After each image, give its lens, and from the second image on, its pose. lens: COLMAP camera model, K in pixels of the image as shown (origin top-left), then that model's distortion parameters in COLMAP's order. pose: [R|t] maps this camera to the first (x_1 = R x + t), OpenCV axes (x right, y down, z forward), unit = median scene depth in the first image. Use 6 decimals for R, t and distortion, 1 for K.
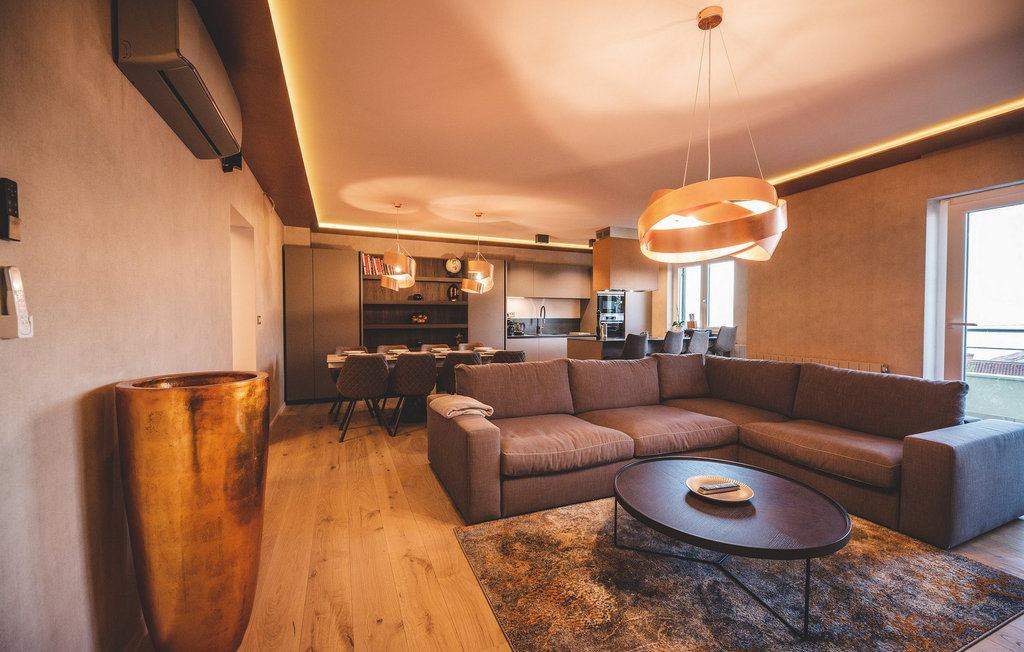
lens RADIAL K [[408.8, 0, 512.7], [0, 408.8, 328.0], [0, 0, 1]] dist [-0.001317, -0.001314]
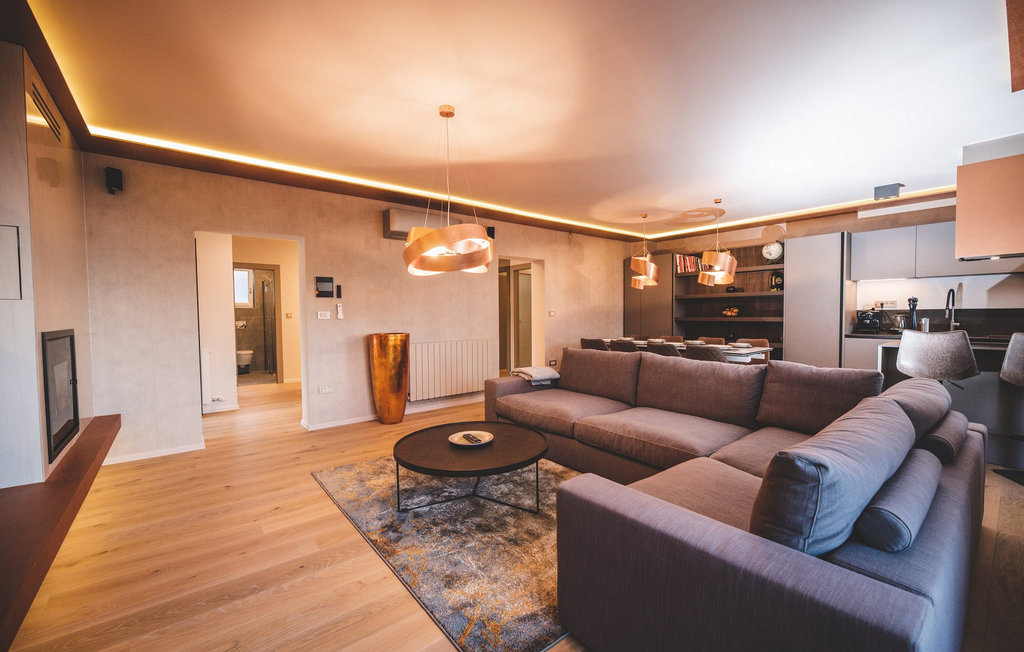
lens RADIAL K [[408.8, 0, 512.9], [0, 408.8, 326.4], [0, 0, 1]] dist [-0.001317, -0.001314]
pose [[0.285241, 0.027120, -0.958072, 0.548996], [-0.014255, 0.999609, 0.024052, -0.003923], [0.958350, 0.006797, 0.285516, 0.222527]]
